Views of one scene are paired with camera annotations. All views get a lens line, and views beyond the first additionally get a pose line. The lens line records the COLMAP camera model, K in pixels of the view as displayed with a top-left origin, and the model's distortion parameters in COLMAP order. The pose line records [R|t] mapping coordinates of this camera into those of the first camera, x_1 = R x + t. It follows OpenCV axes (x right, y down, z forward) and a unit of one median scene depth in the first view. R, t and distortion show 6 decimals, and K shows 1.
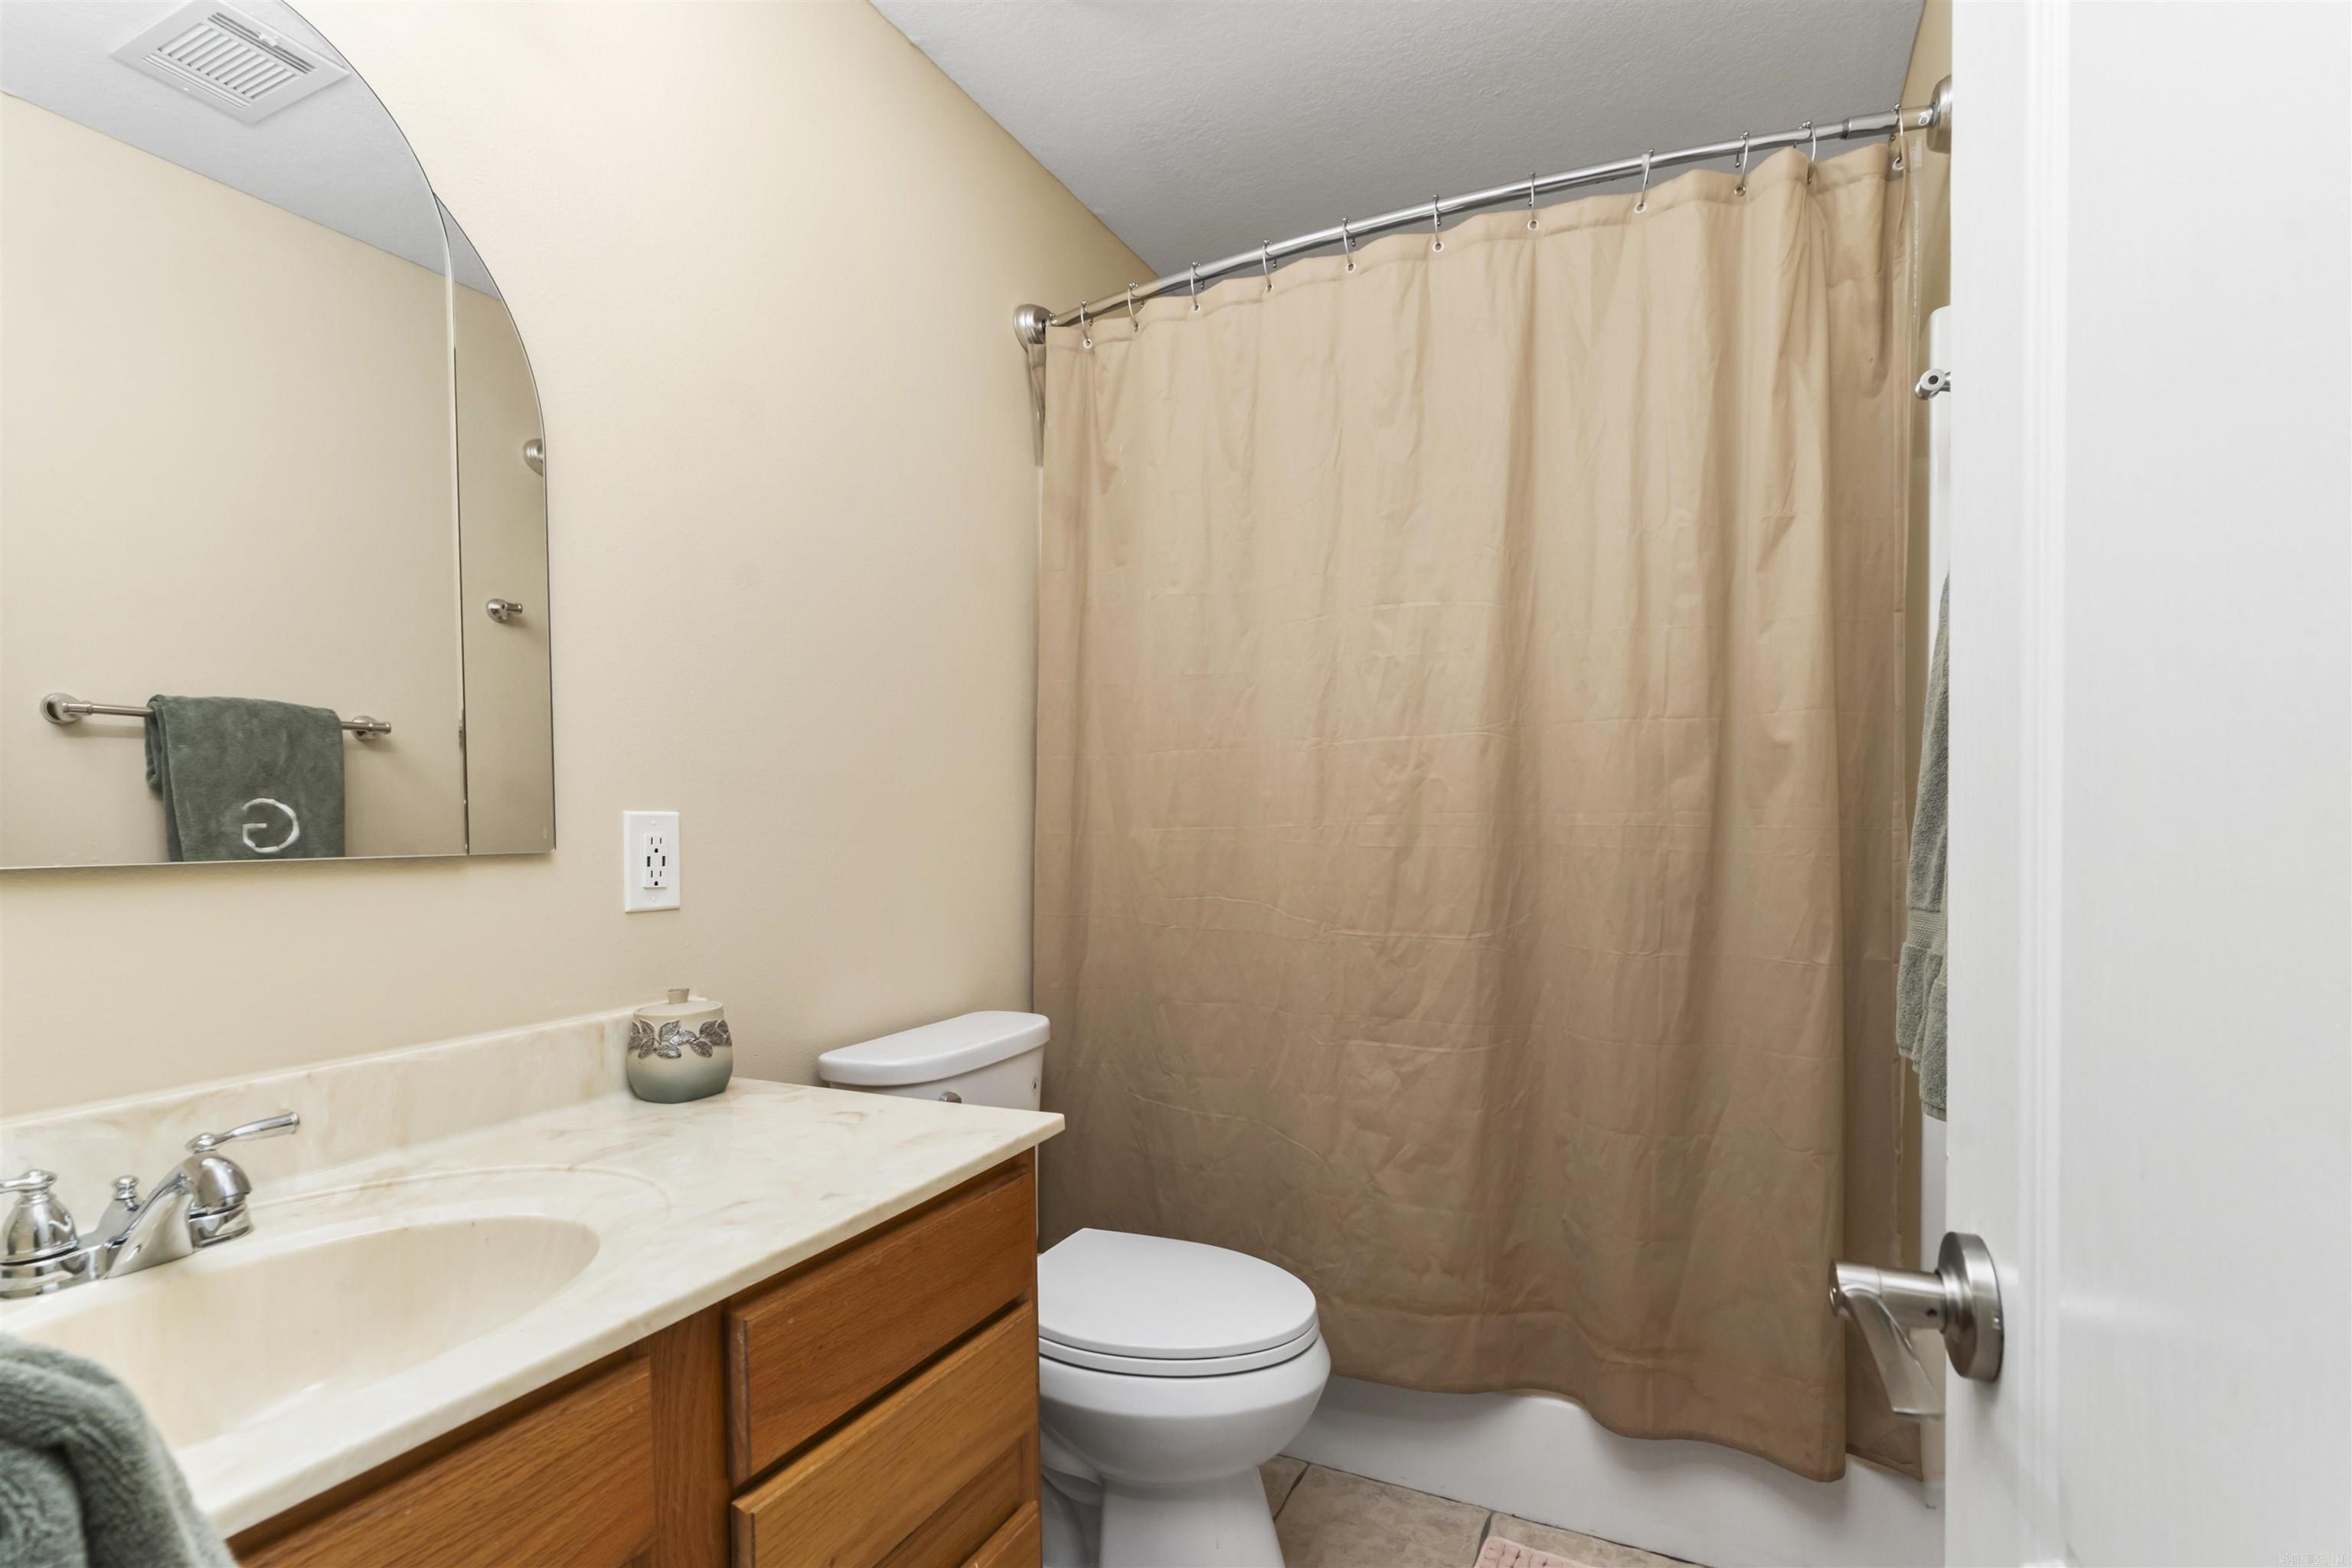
lens RADIAL K [[1084.5, 0, 1179.3], [0, 1084.5, 800.5], [0, 0, 1]] dist [-0.002305, -0.000777]
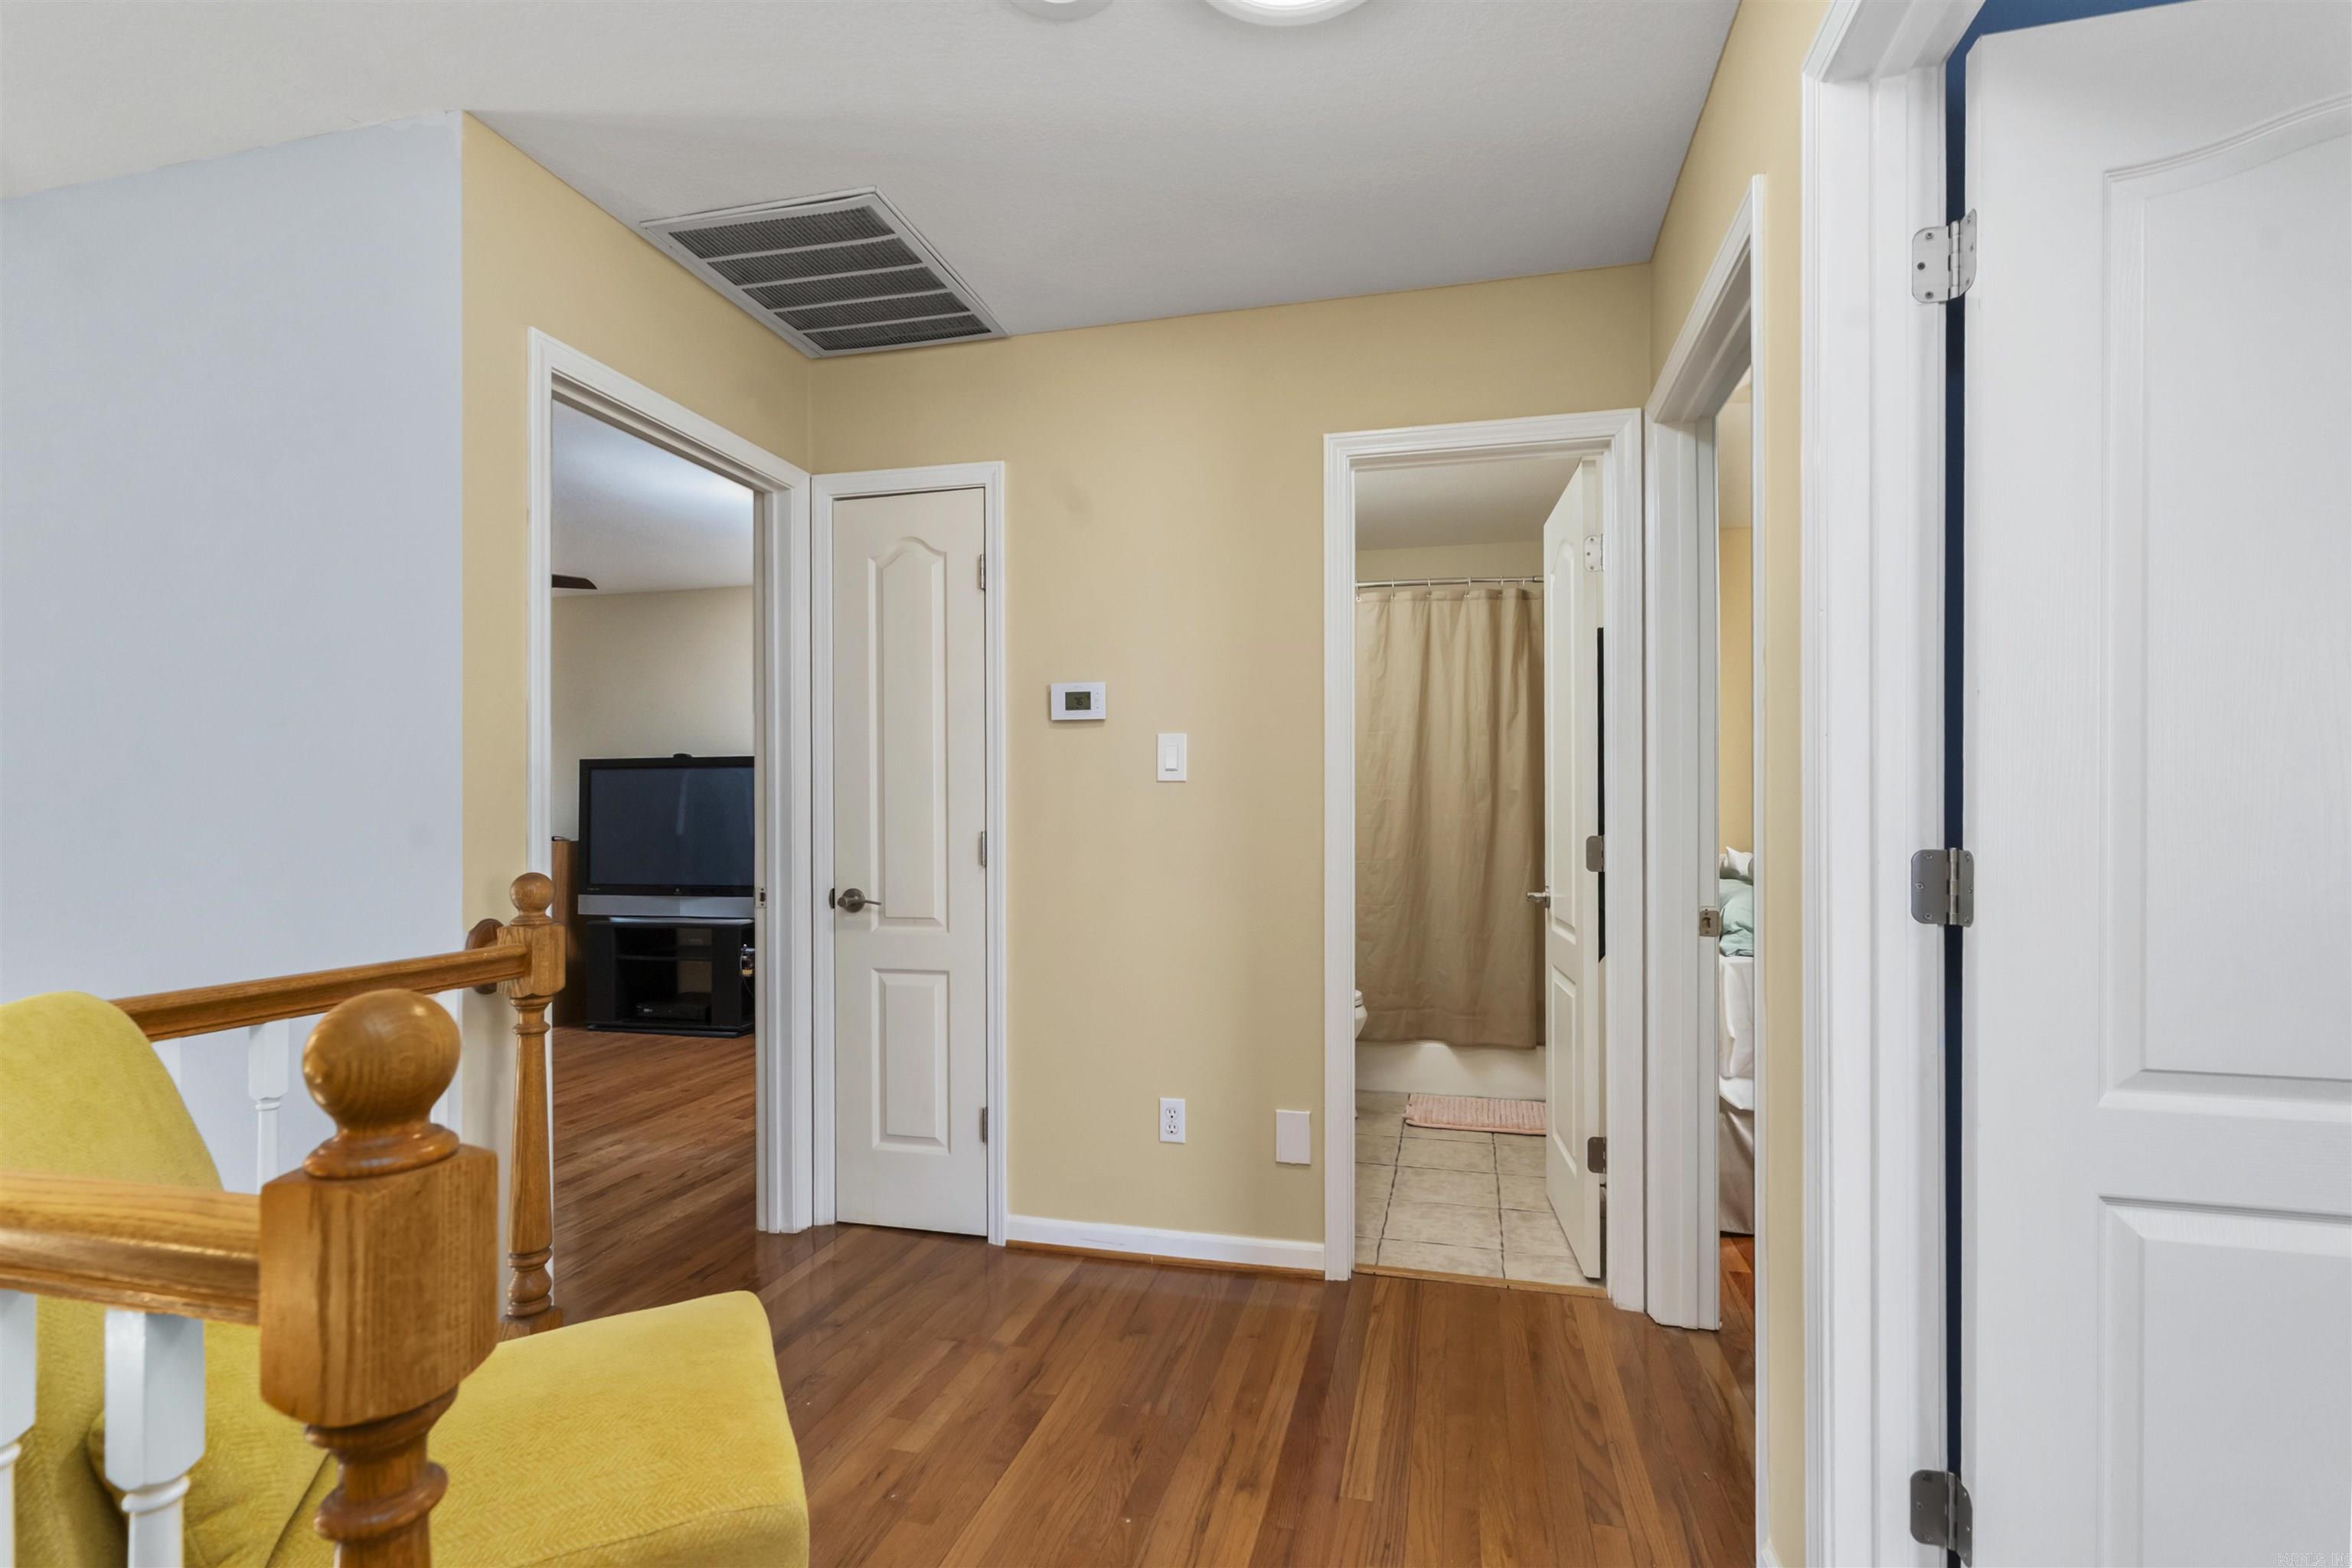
lens RADIAL K [[1084.5, 0, 1174.1], [0, 1084.5, 795.4], [0, 0, 1]] dist [-0.002305, -0.000777]
pose [[0.987870, -0.003825, 0.155237, -0.705862], [0.002044, 0.999930, 0.011630, -0.067951], [-0.155270, -0.011172, 0.987809, -1.535909]]
